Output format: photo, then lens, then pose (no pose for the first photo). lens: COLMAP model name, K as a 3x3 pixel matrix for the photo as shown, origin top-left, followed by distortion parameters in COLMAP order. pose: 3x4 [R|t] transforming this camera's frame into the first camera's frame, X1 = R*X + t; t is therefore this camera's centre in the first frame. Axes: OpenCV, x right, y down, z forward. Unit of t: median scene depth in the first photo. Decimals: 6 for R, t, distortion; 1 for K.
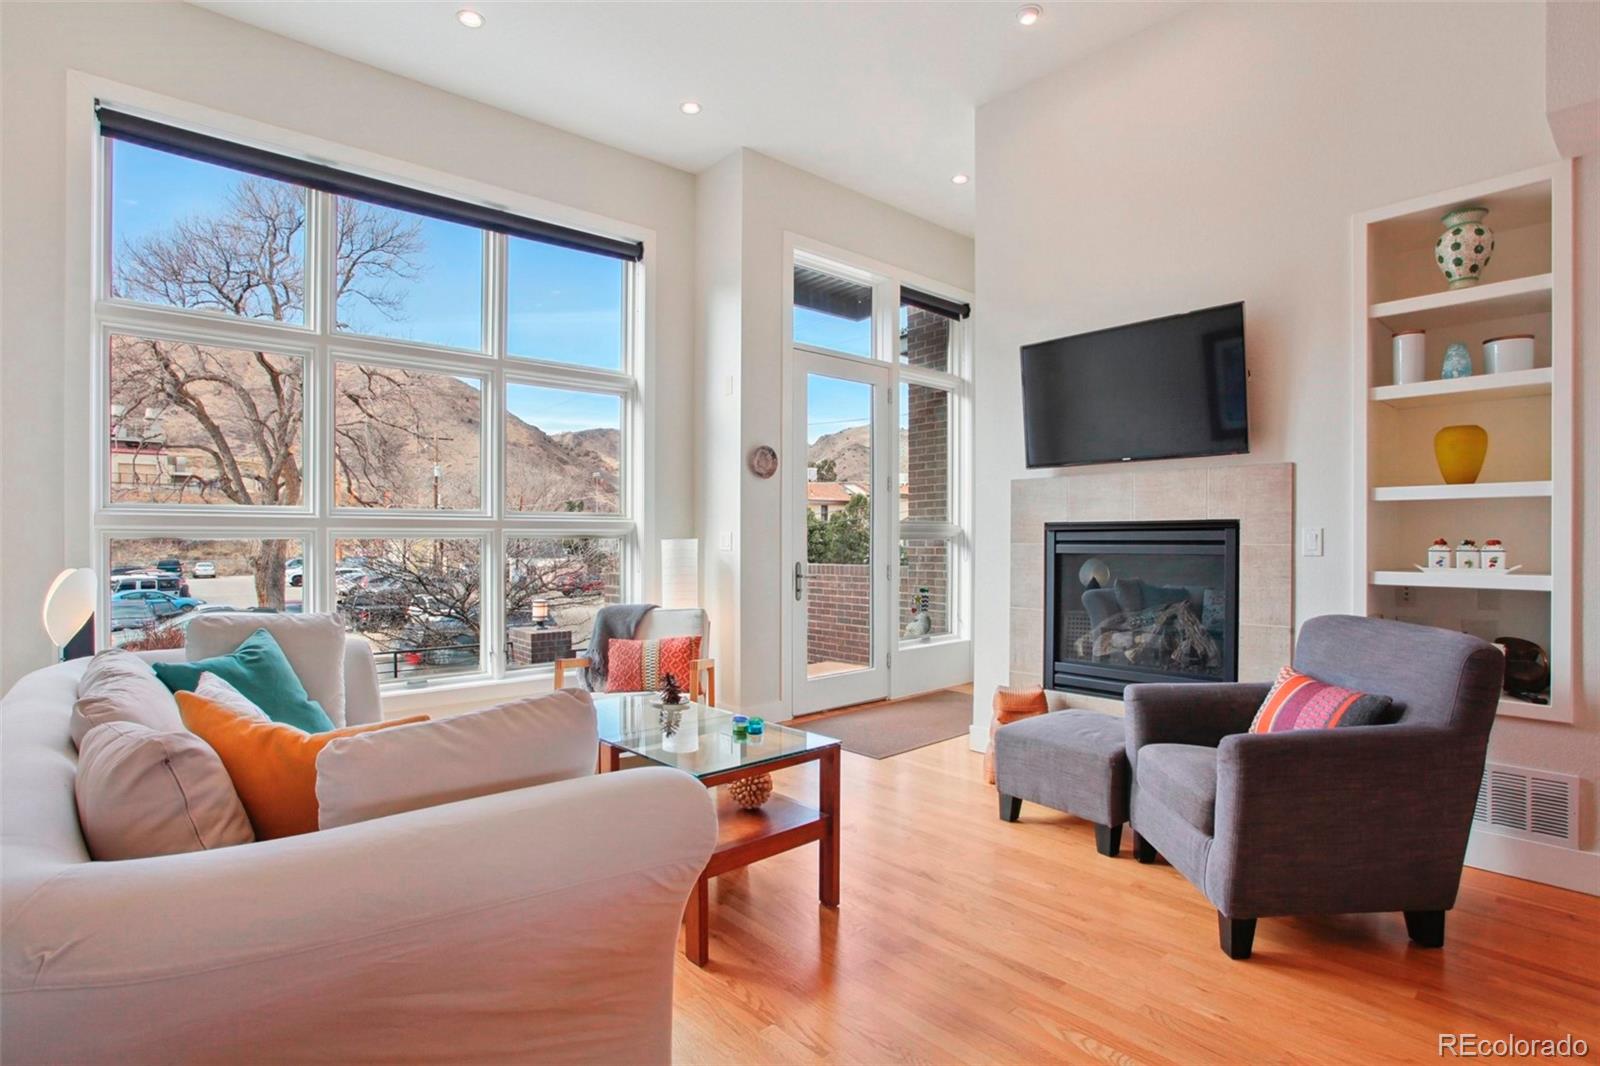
lens RADIAL K [[787.3, 0, 795.8], [0, 787.3, 545.2], [0, 0, 1]] dist [-0.082194, 0.035407]
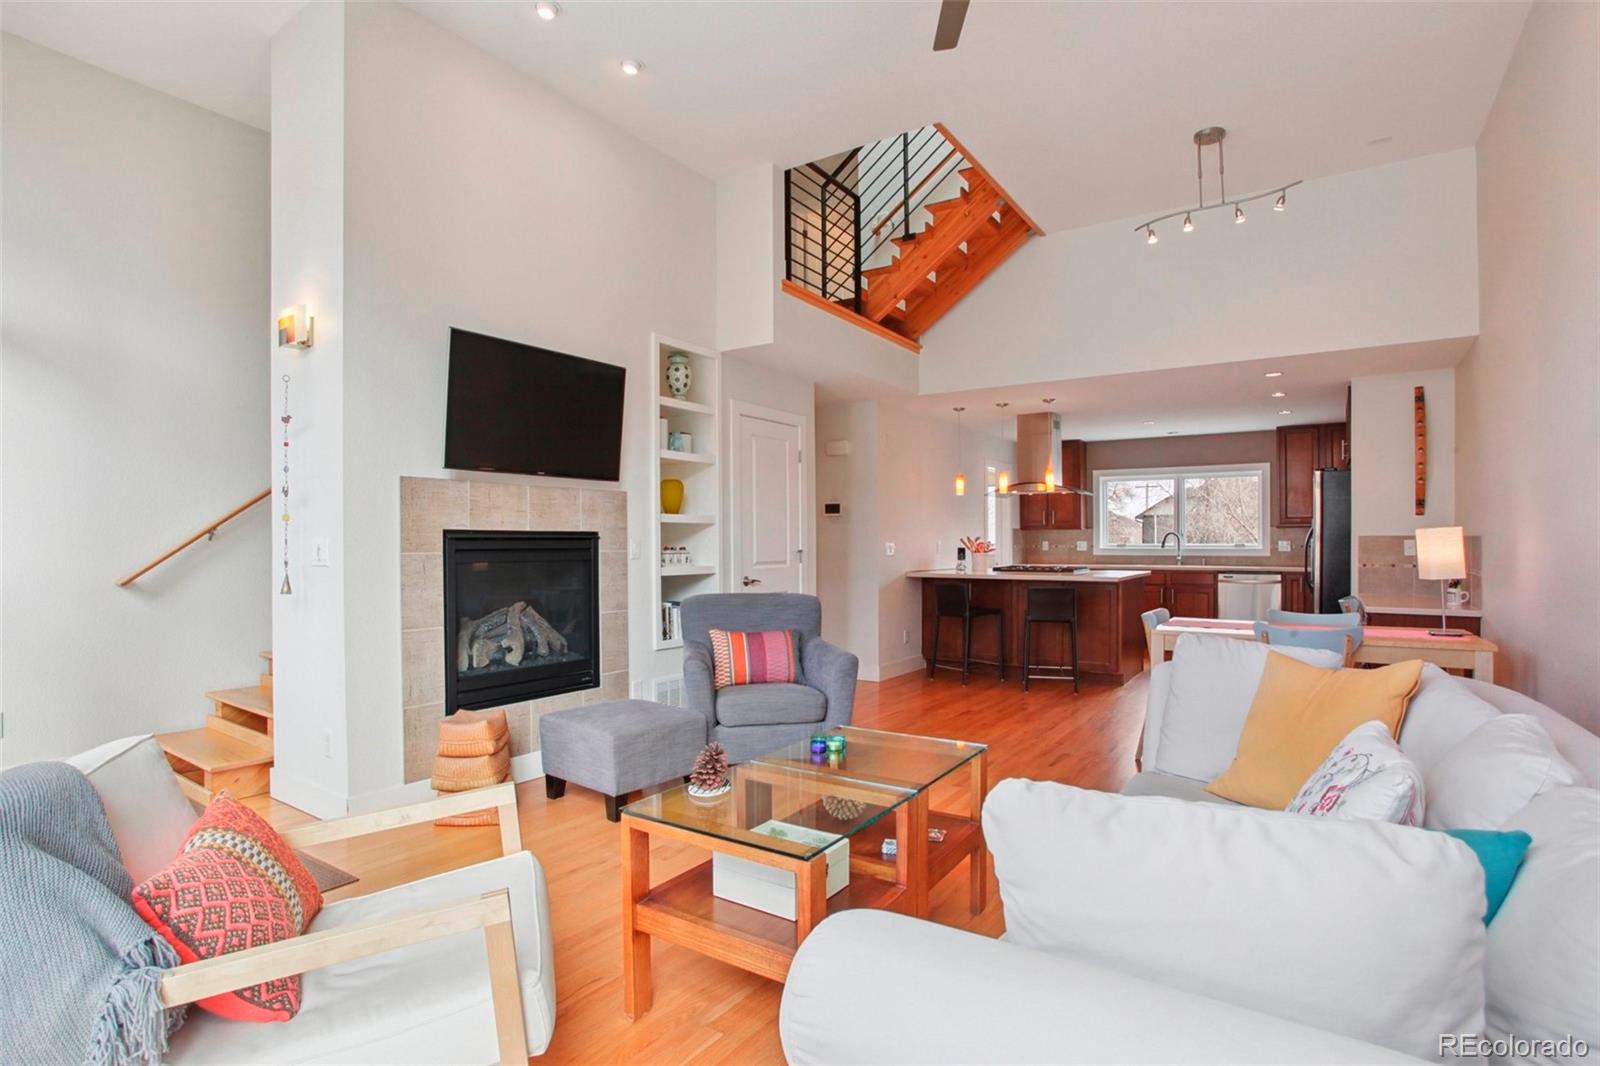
lens RADIAL K [[769.1, 0, 803.2], [0, 769.1, 545.5], [0, 0, 1]] dist [-0.035393, 0.000269]
pose [[-0.248481, -0.001873, 0.968635, -0.604060], [0.007881, 0.999961, 0.003955, -0.010137], [-0.968605, 0.008616, -0.248456, 0.788405]]
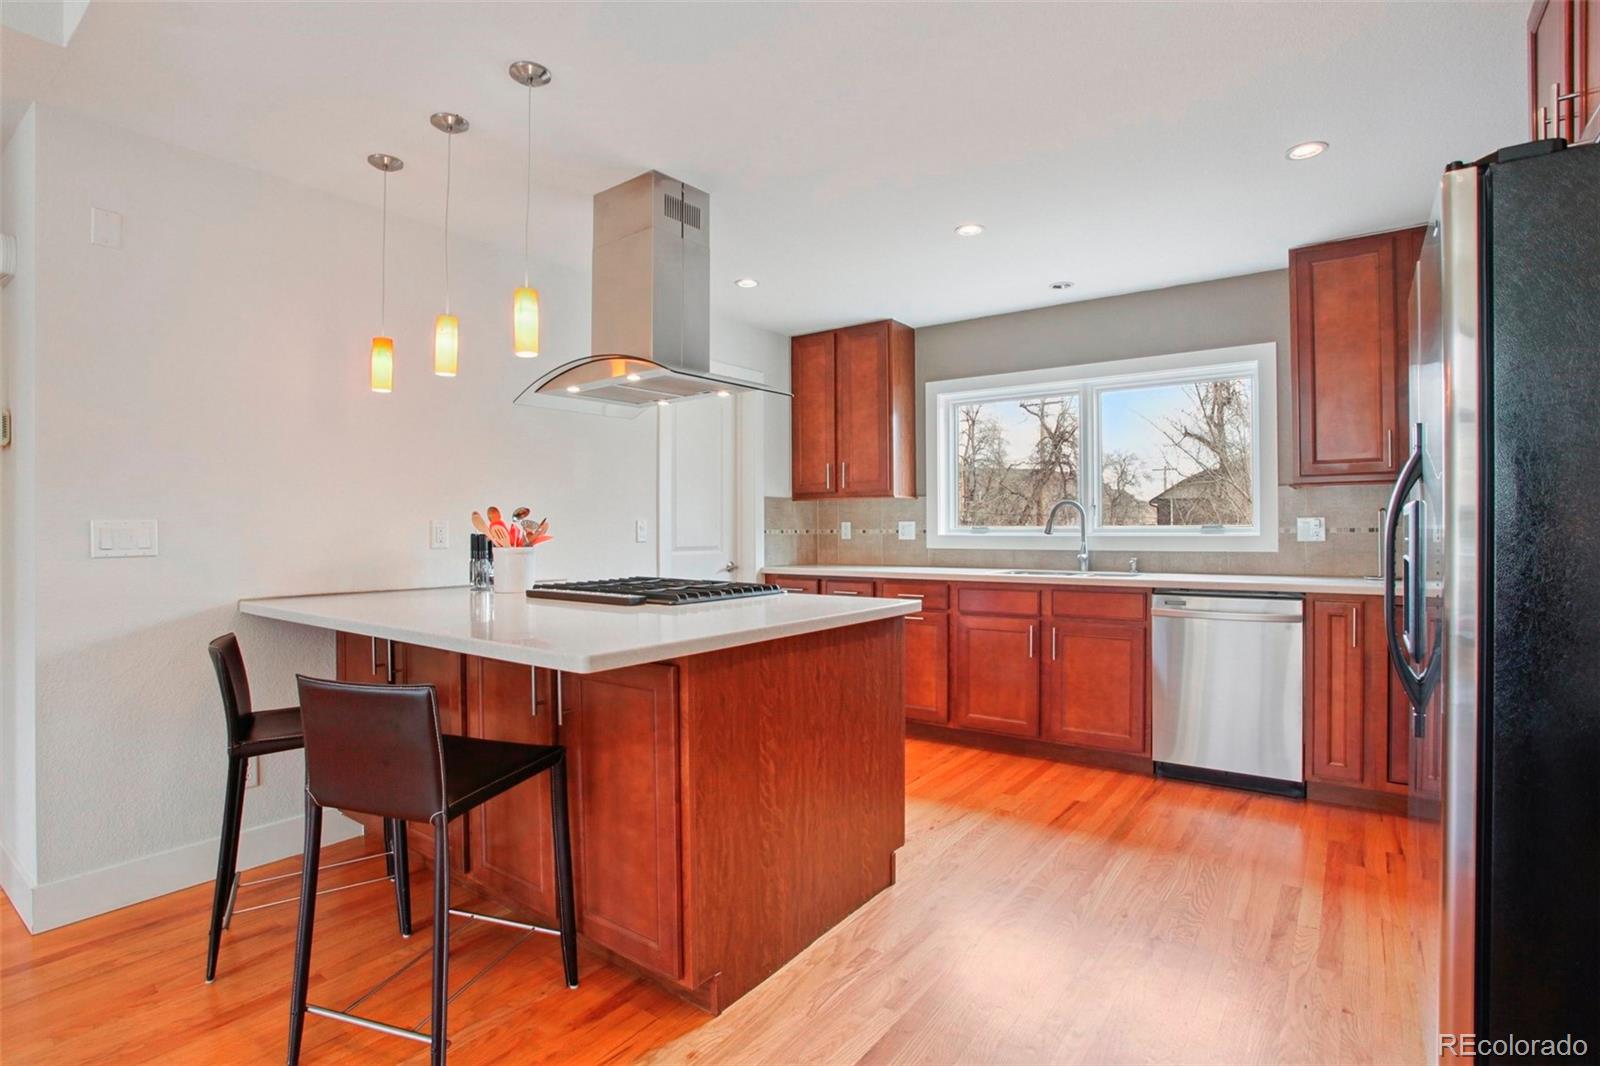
lens RADIAL K [[786.2, 0, 781.5], [0, 786.2, 525.7], [0, 0, 1]] dist [-0.041309, 0.000027]
pose [[-0.214275, 0.005865, 0.976756, 0.302139], [0.009784, 0.999945, -0.003858, 0.002603], [-0.976724, 0.008730, -0.214321, -0.174576]]
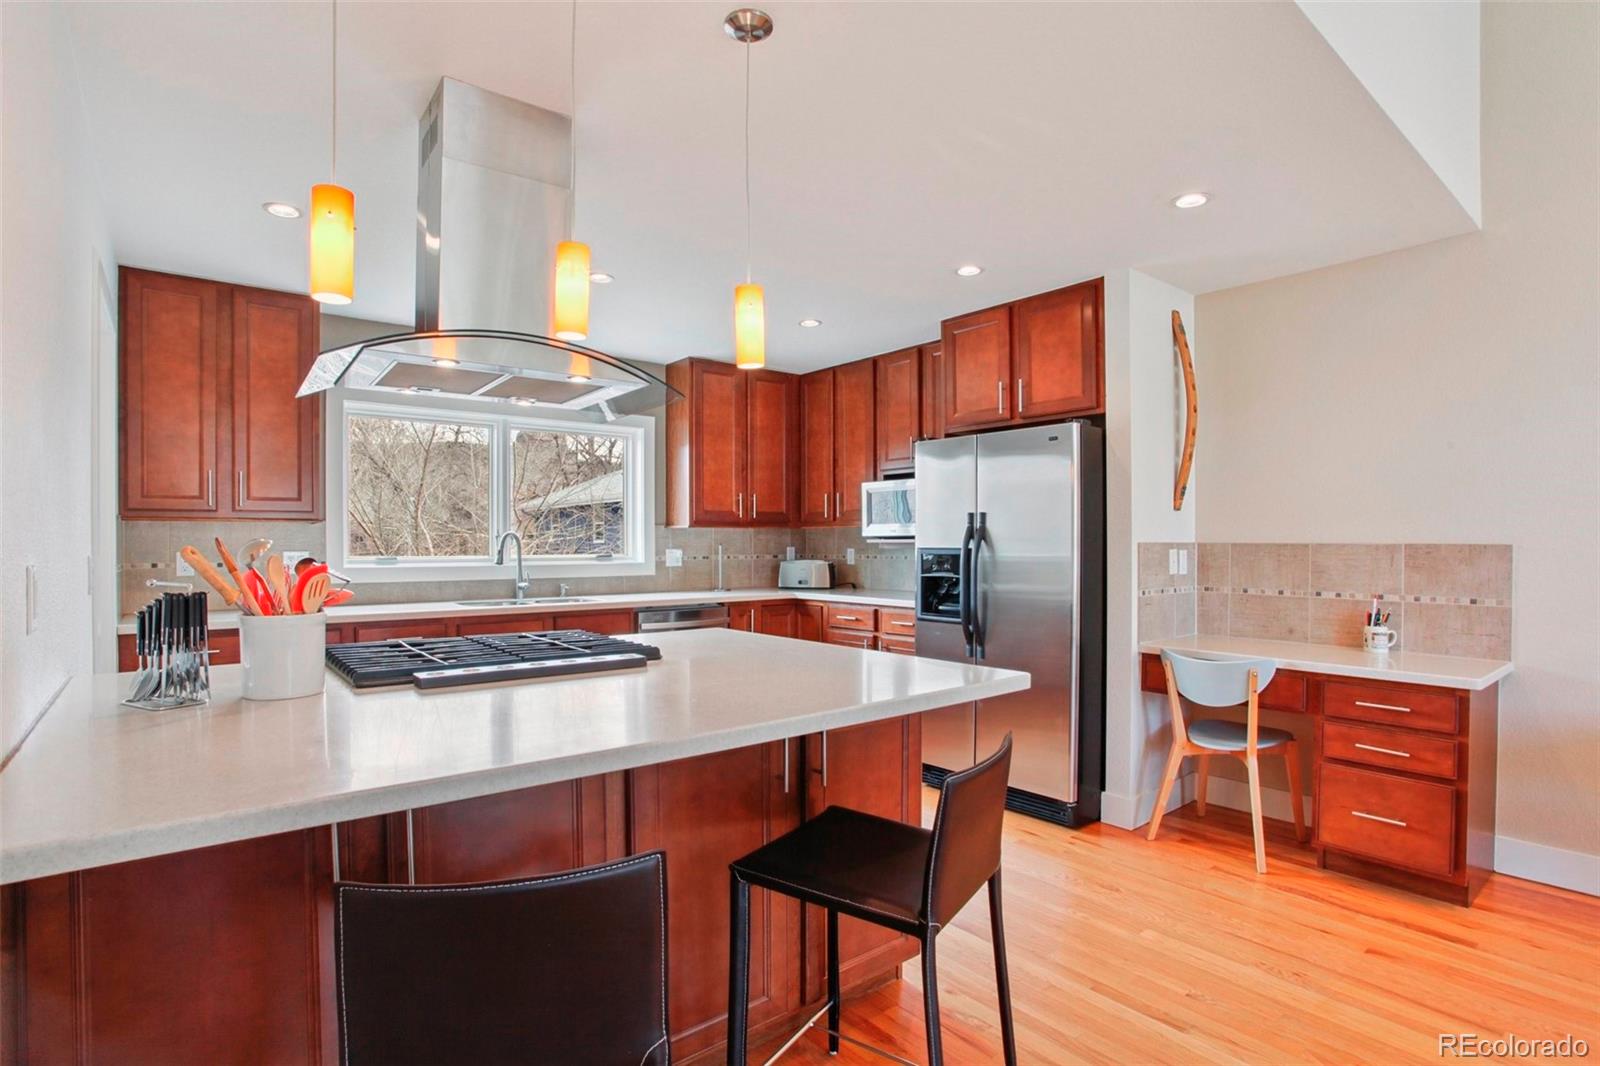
lens RADIAL K [[787.3, 0, 795.8], [0, 787.3, 545.2], [0, 0, 1]] dist [-0.082194, 0.035407]
pose [[-0.999212, 0.004122, 0.039472, 0.804865], [0.004368, 0.999972, 0.006149, -0.017826], [-0.039446, 0.006316, -0.999202, 0.293729]]
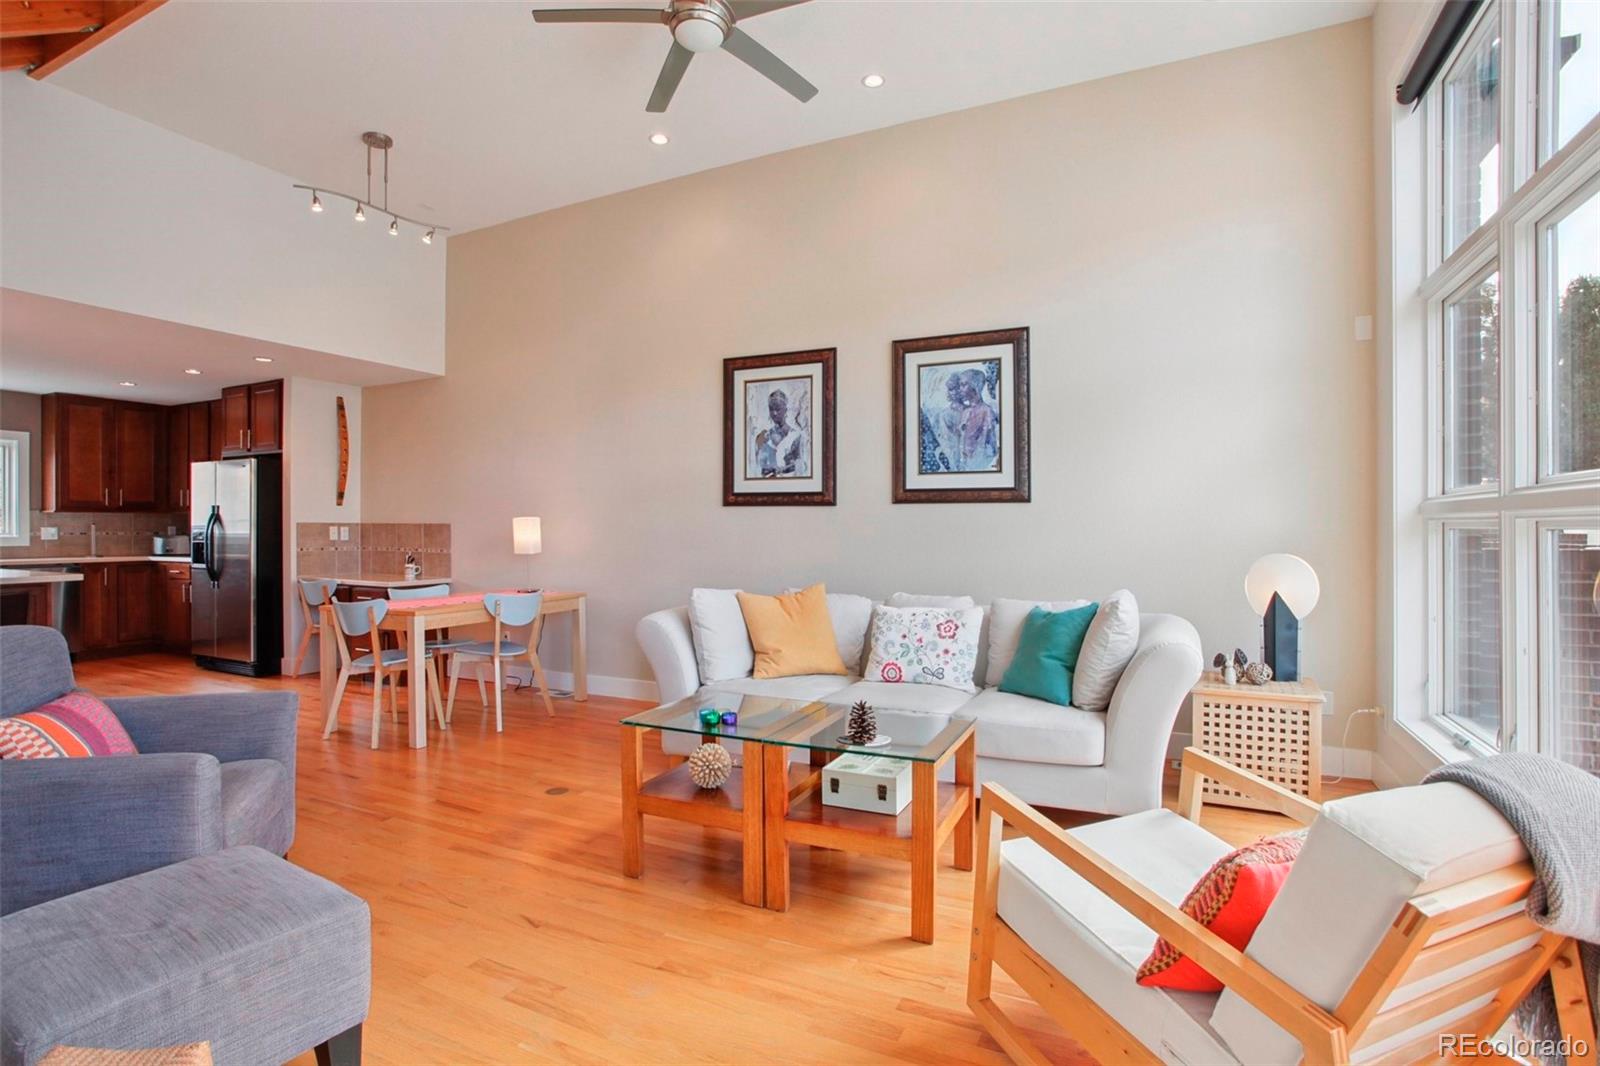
lens RADIAL K [[769.1, 0, 800.0], [0, 769.1, 533.0], [0, 0, 1]] dist [-0.033537, 0.000368]
pose [[-0.921251, 0.003726, -0.388952, 0.140137], [-0.000087, 0.999952, 0.009786, -0.008369], [0.388969, 0.009049, -0.921206, 1.238024]]
